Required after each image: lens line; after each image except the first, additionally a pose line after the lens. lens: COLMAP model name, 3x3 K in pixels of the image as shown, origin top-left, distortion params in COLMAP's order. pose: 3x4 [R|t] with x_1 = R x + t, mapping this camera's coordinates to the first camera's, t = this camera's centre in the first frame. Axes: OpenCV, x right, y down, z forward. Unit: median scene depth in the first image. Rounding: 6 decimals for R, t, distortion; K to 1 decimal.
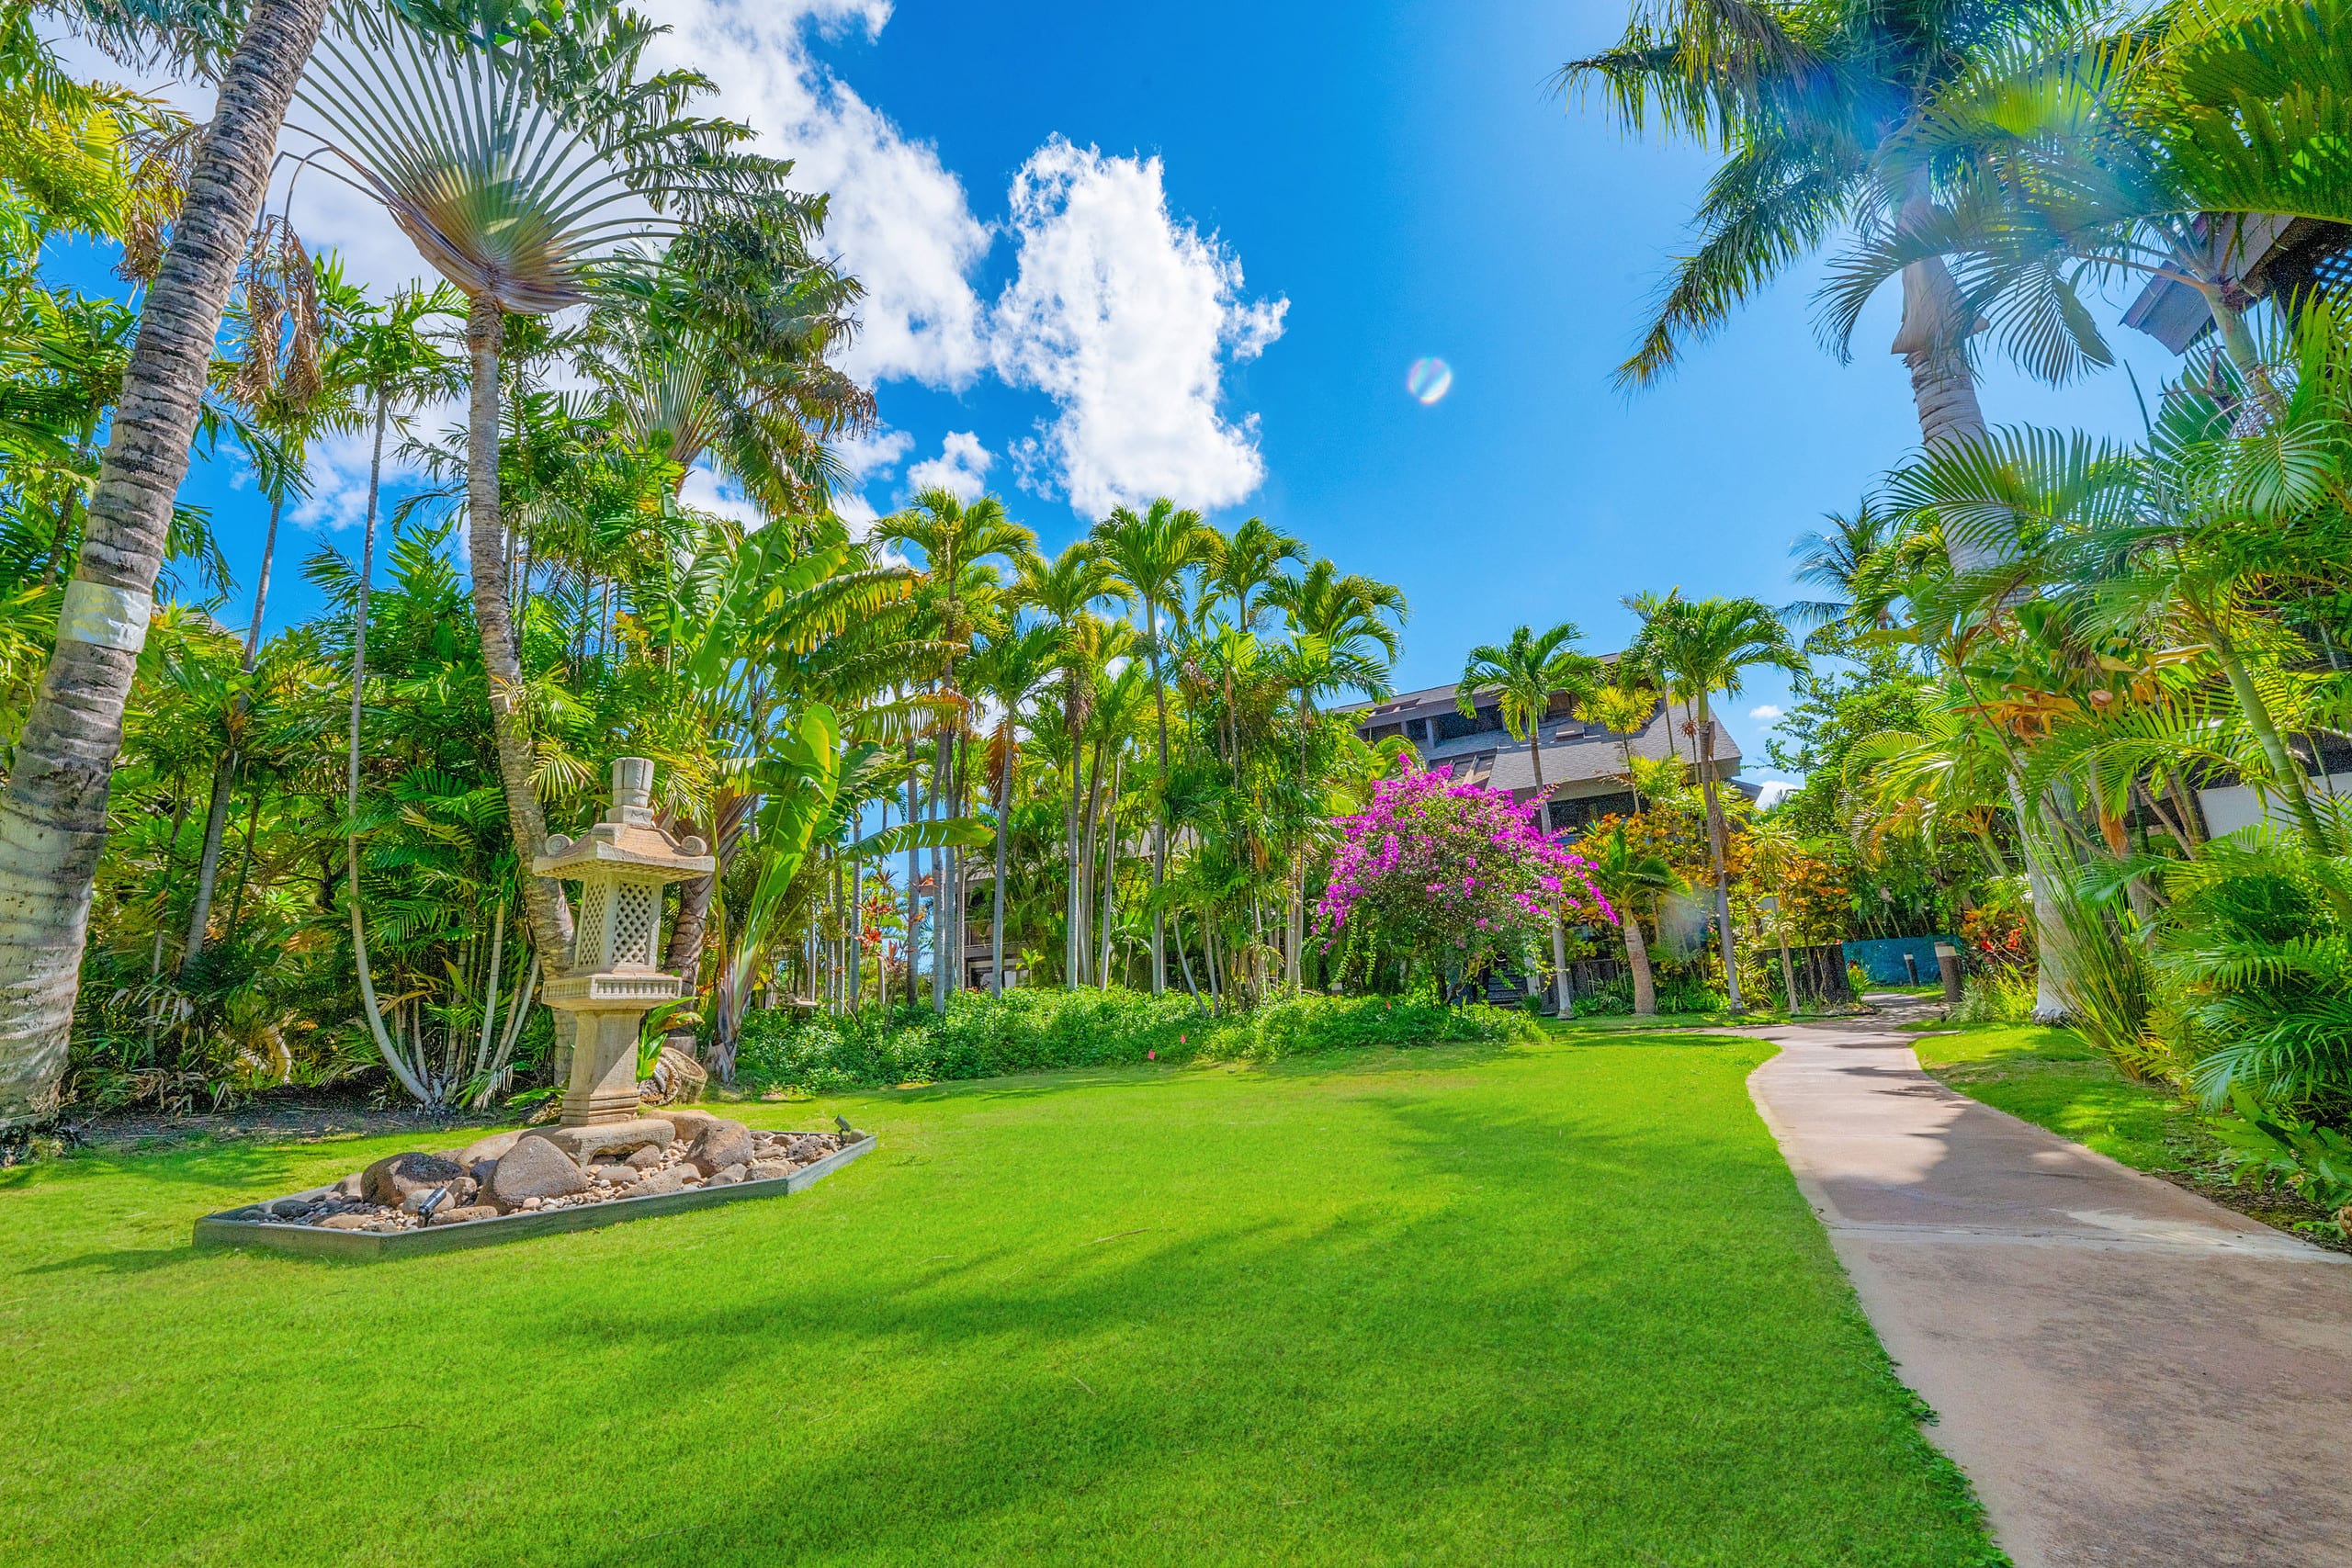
lens RADIAL K [[929.4, 0, 1169.5], [0, 929.4, 805.4], [0, 0, 1]] dist [-0.000453, 0.000302]
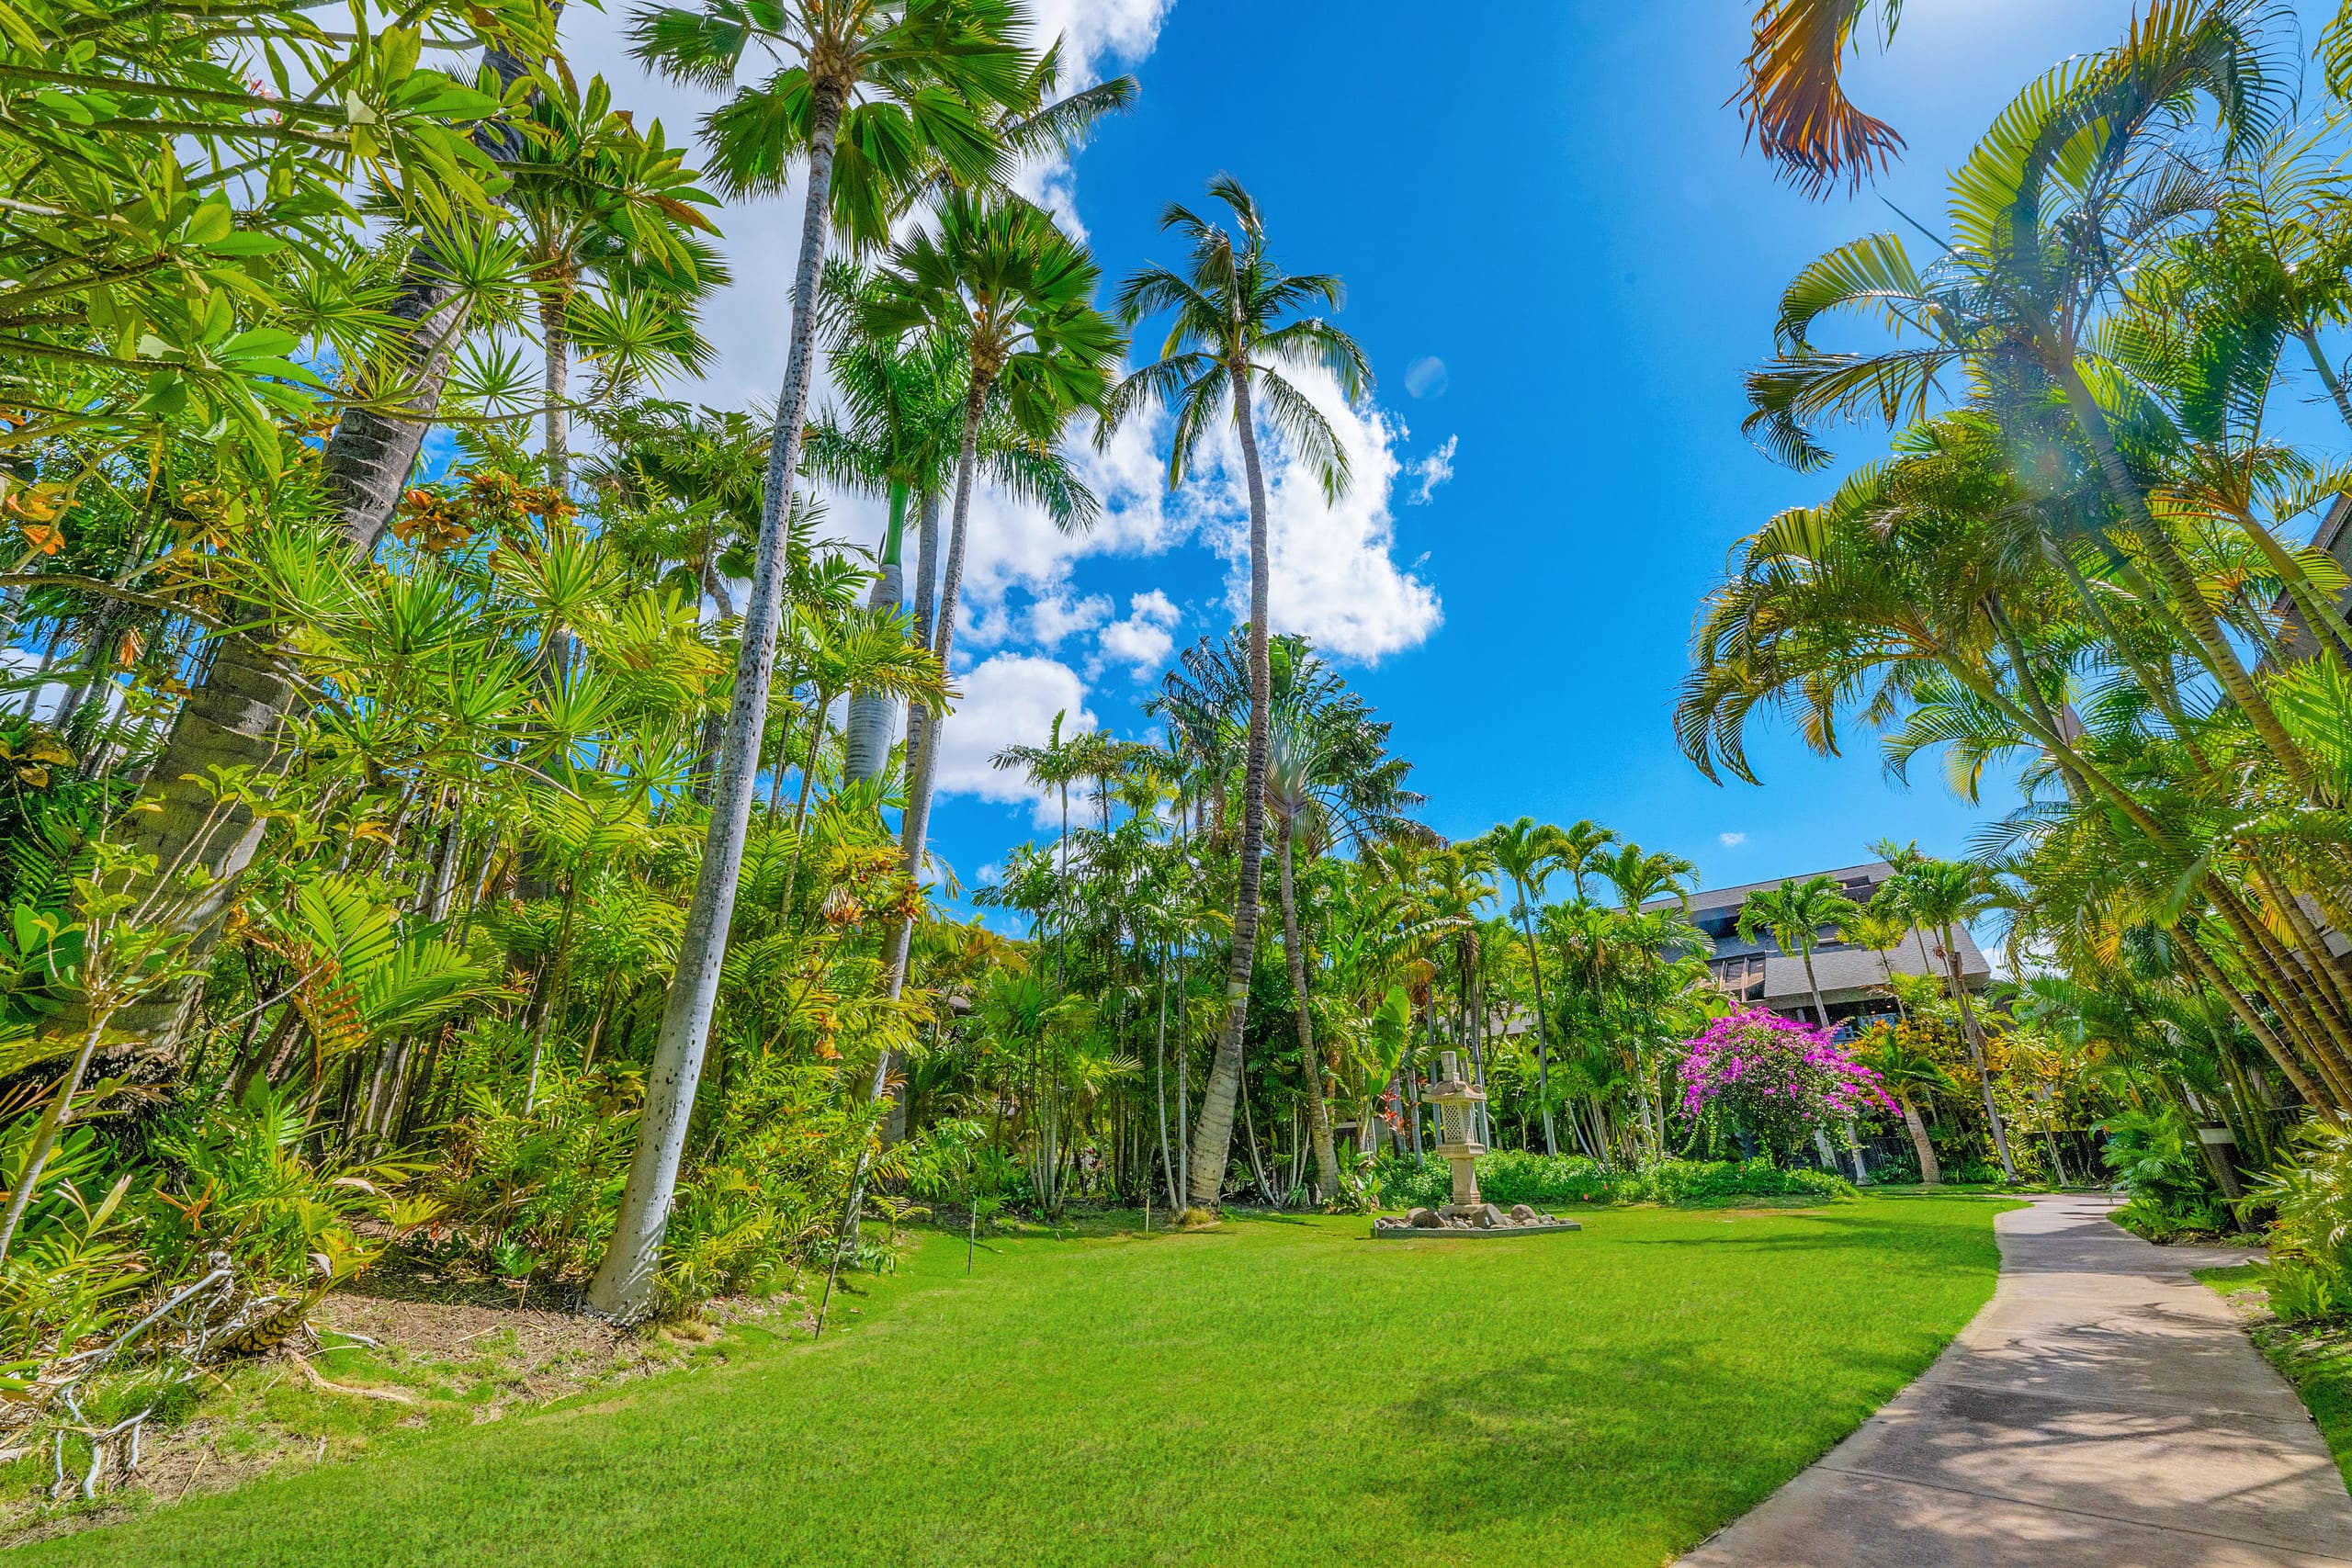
lens RADIAL K [[929.4, 0, 1176.9], [0, 929.4, 788.4], [0, 0, 1]] dist [-0.000453, 0.000302]
pose [[0.981645, -0.041648, -0.186116, -0.251817], [0.010393, 0.986097, -0.165845, -0.111701], [0.190435, 0.160867, 0.968430, -0.531475]]
